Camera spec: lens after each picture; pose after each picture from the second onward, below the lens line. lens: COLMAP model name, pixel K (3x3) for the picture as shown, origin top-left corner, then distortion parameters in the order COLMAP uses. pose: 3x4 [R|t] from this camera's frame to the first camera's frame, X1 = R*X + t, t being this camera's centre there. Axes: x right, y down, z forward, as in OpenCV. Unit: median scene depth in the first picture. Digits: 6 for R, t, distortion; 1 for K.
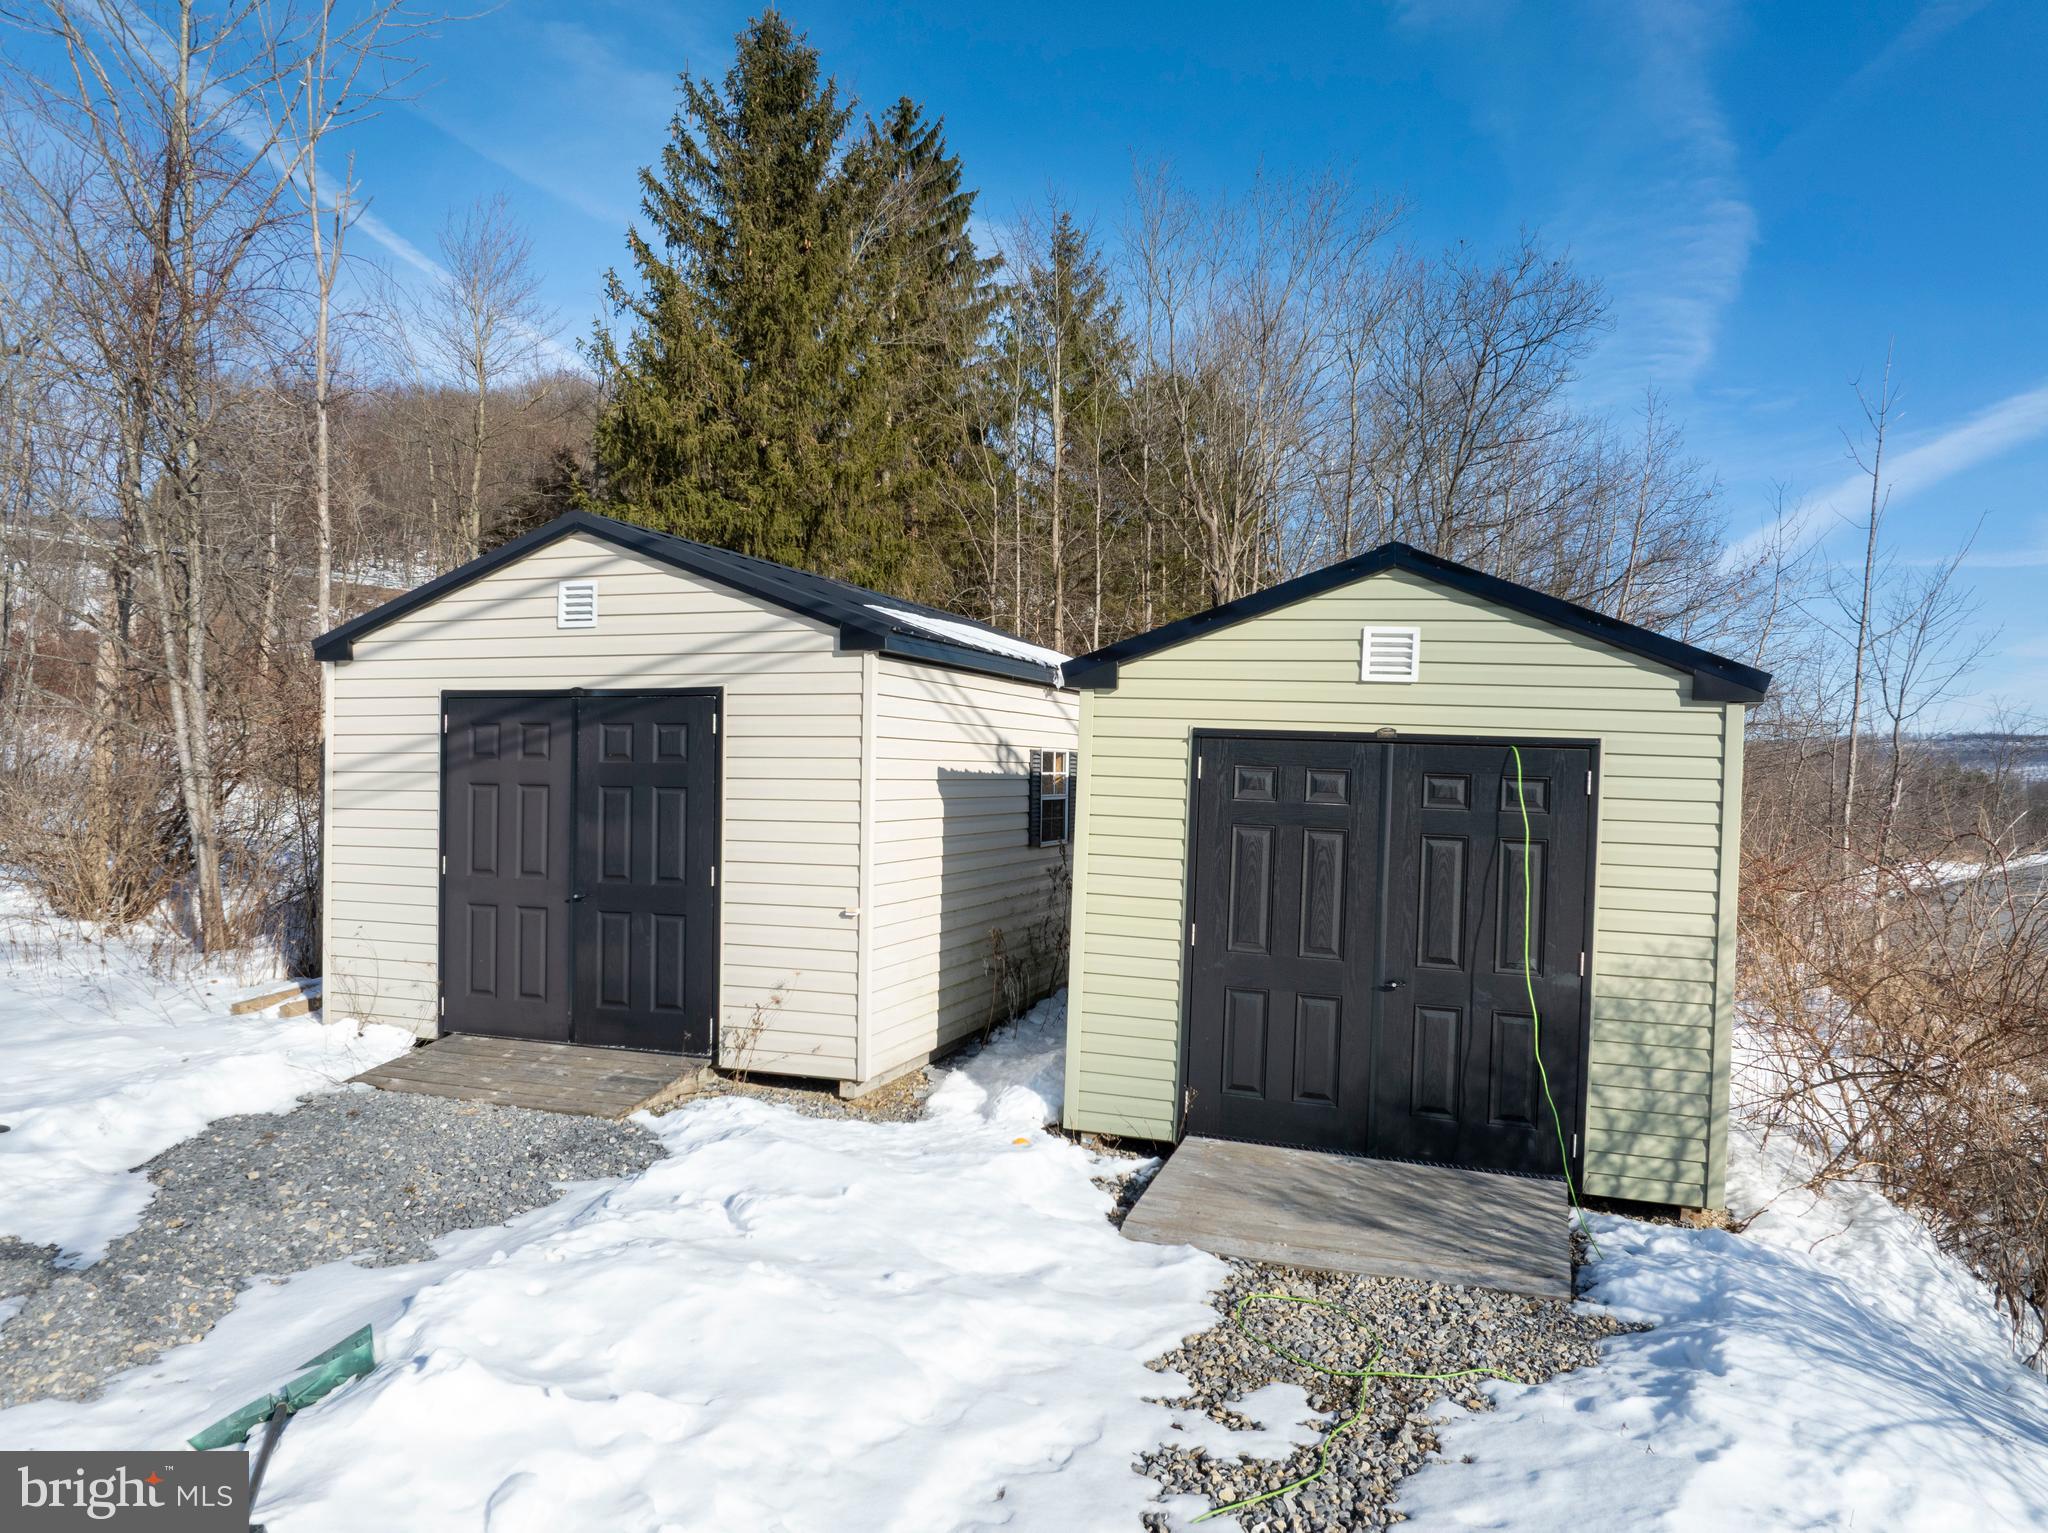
lens RADIAL K [[1438.2, 0, 1027.3], [0, 1438.2, 768.4], [0, 0, 1]] dist [-0.029685, -0.004133]
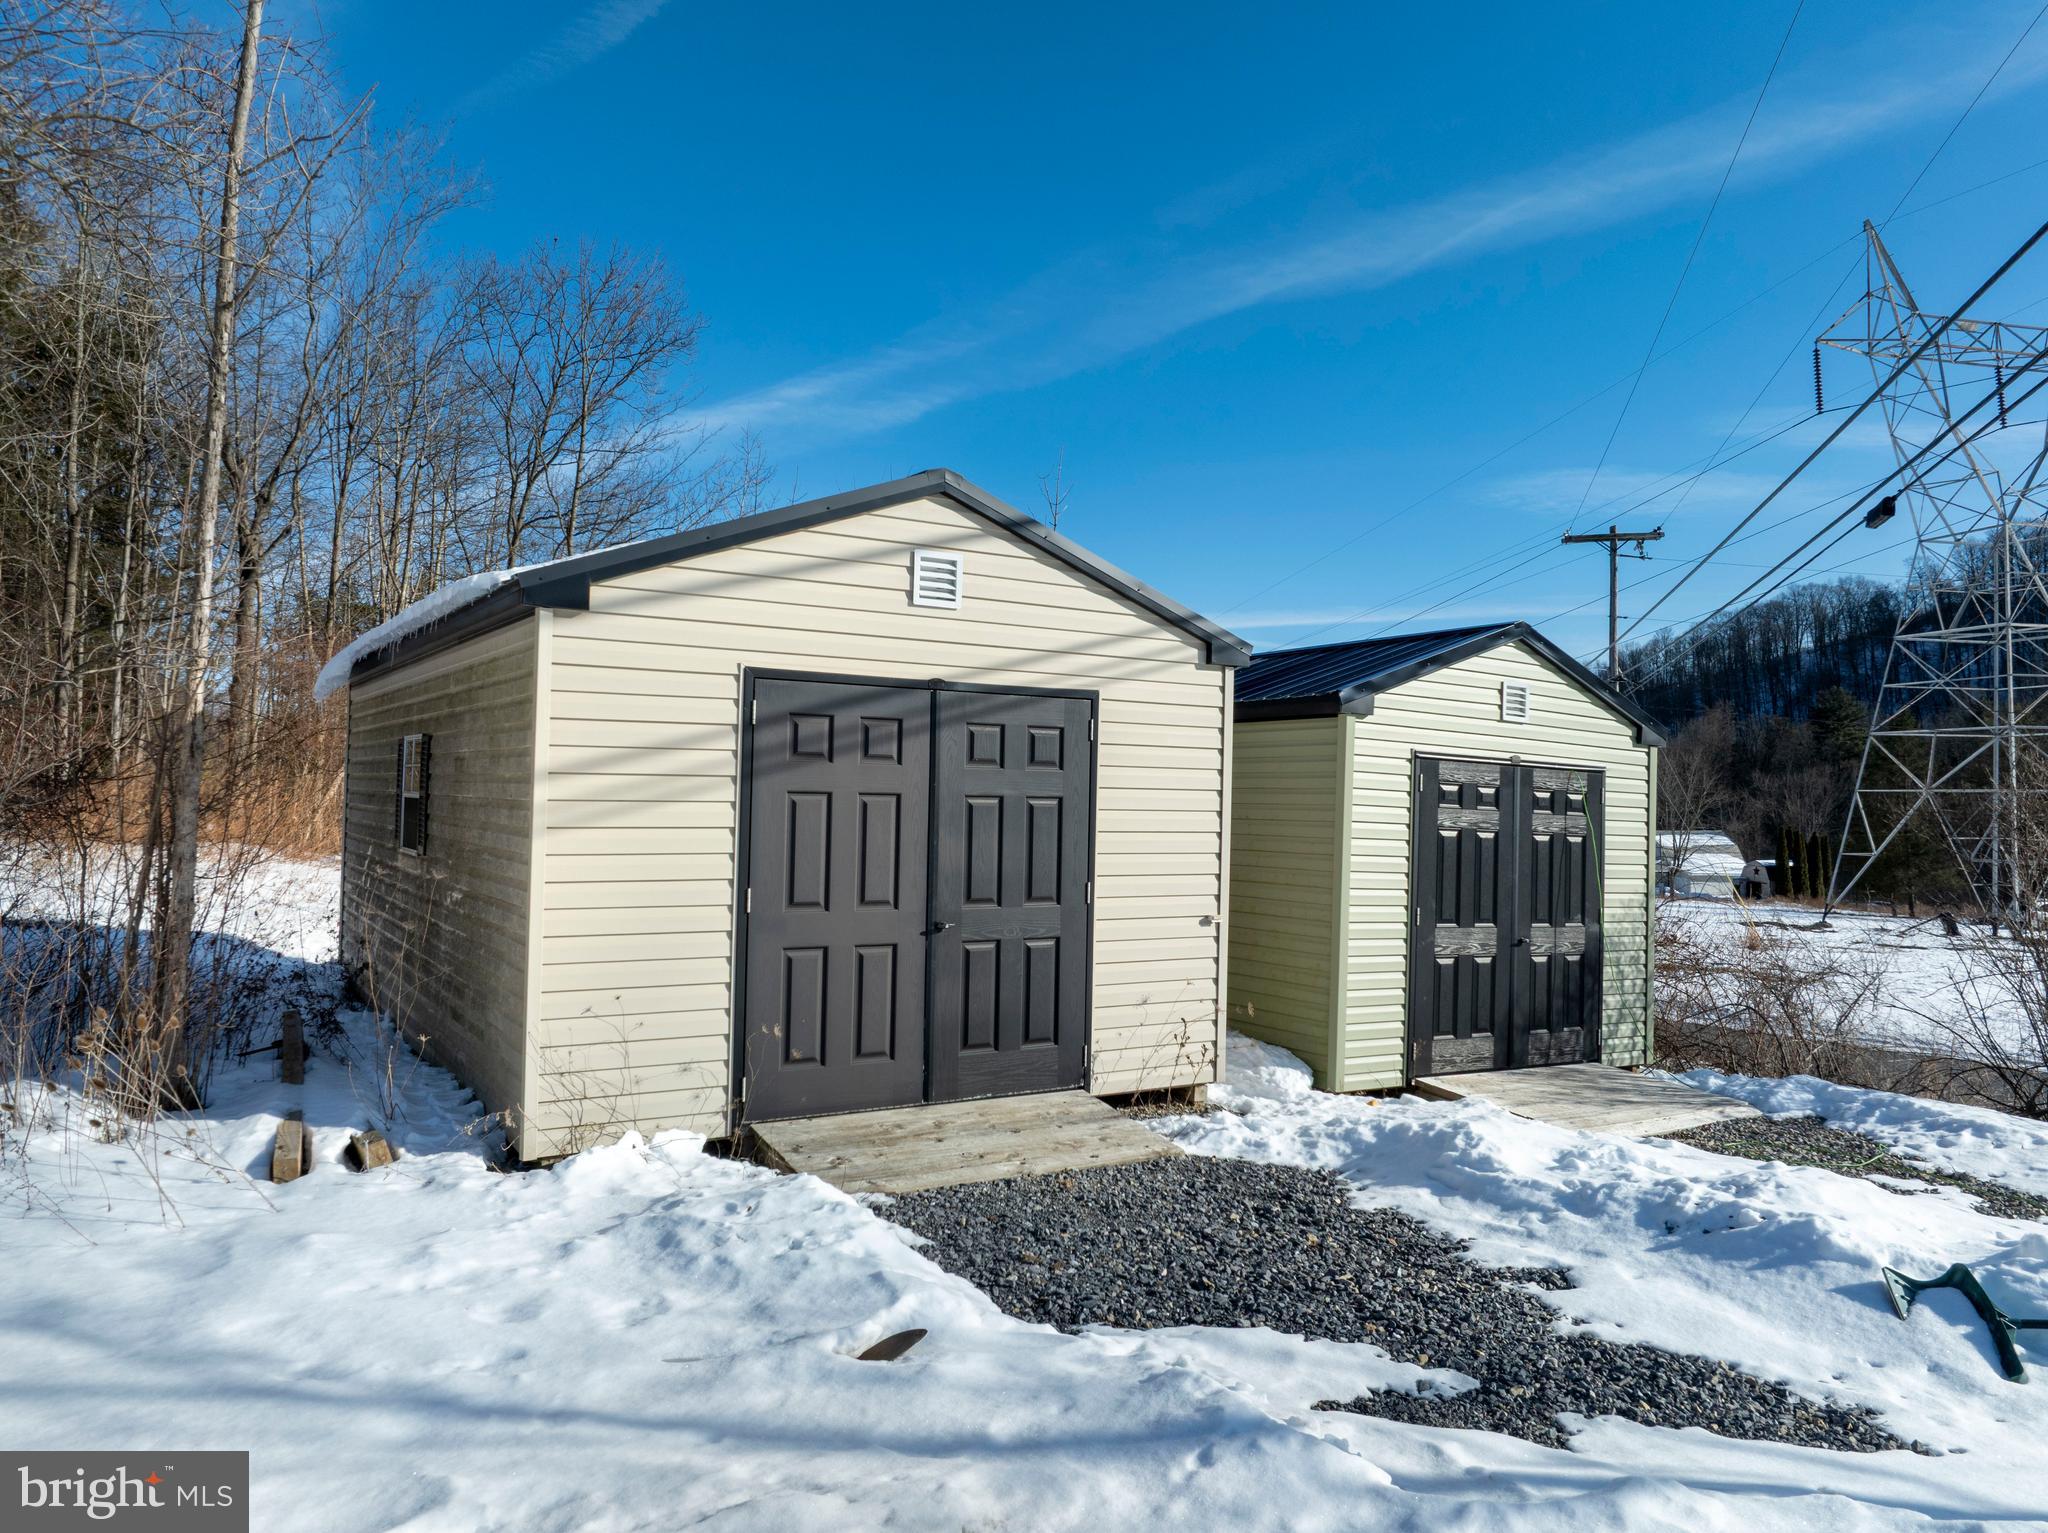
lens RADIAL K [[1438.2, 0, 1027.3], [0, 1438.2, 768.4], [0, 0, 1]] dist [-0.029685, -0.004133]
pose [[0.620881, 0.014118, 0.783778, -0.977803], [-0.017707, 0.999835, -0.003984, -0.001404], [-0.783705, -0.011405, 0.621028, 0.450021]]
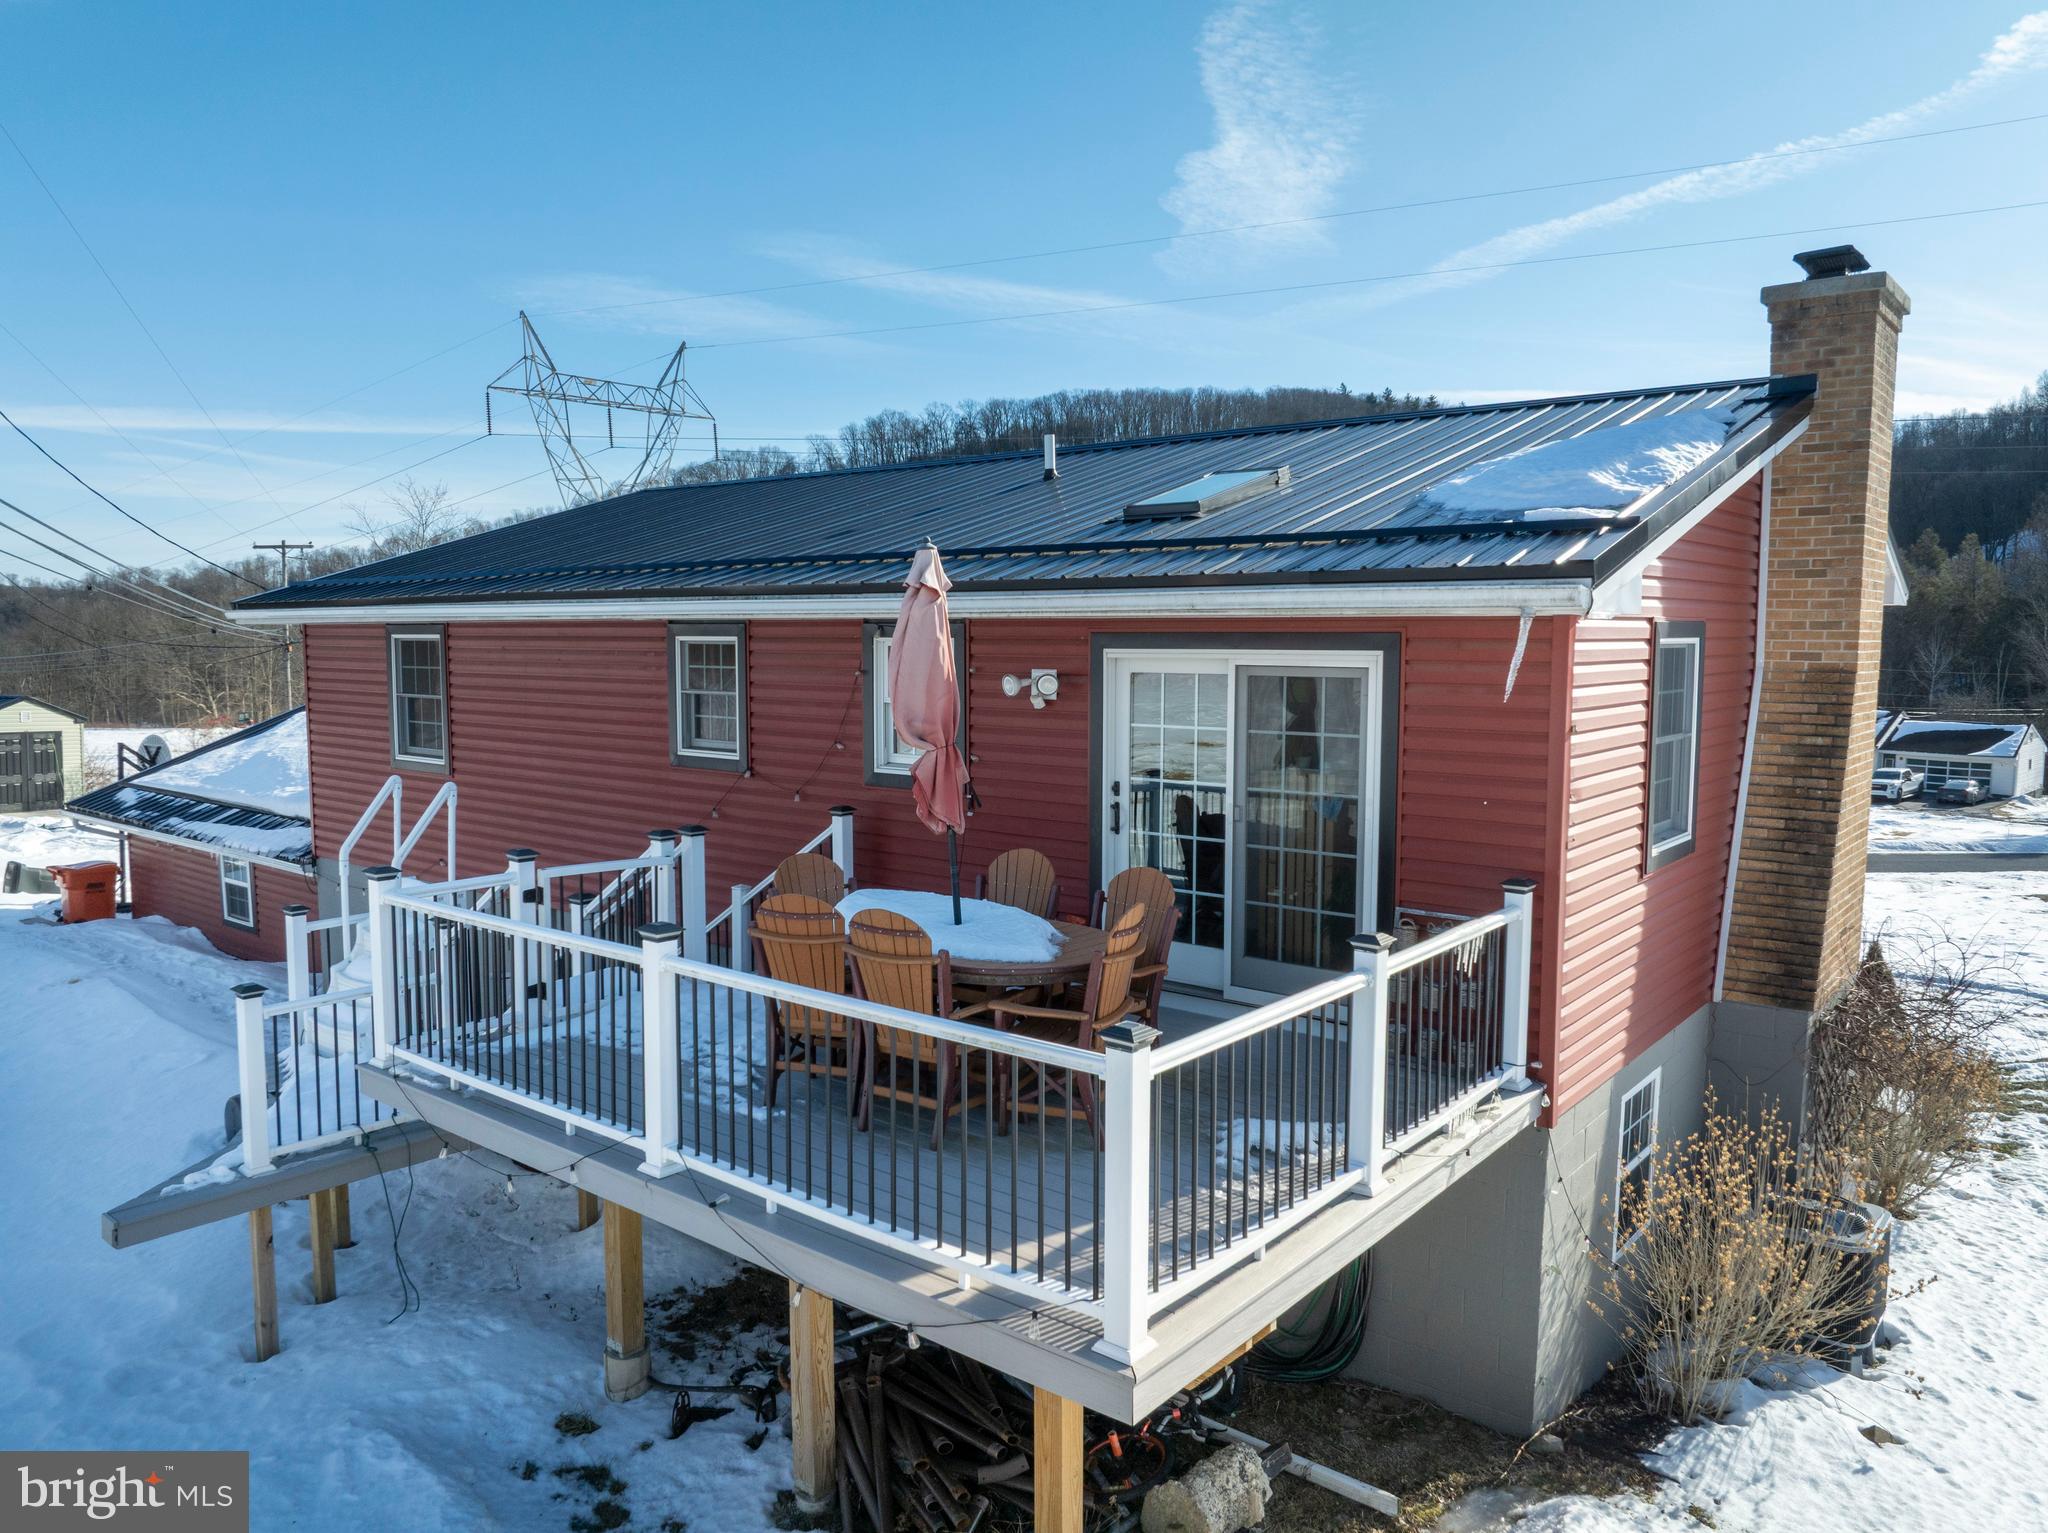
lens RADIAL K [[1438.2, 0, 1027.3], [0, 1438.2, 768.4], [0, 0, 1]] dist [-0.029685, -0.004133]
pose [[-0.005203, -0.097608, 0.995211, -4.344405], [-0.014658, 0.995125, 0.097523, -0.396379], [-0.999879, -0.014081, -0.006608, -2.316432]]
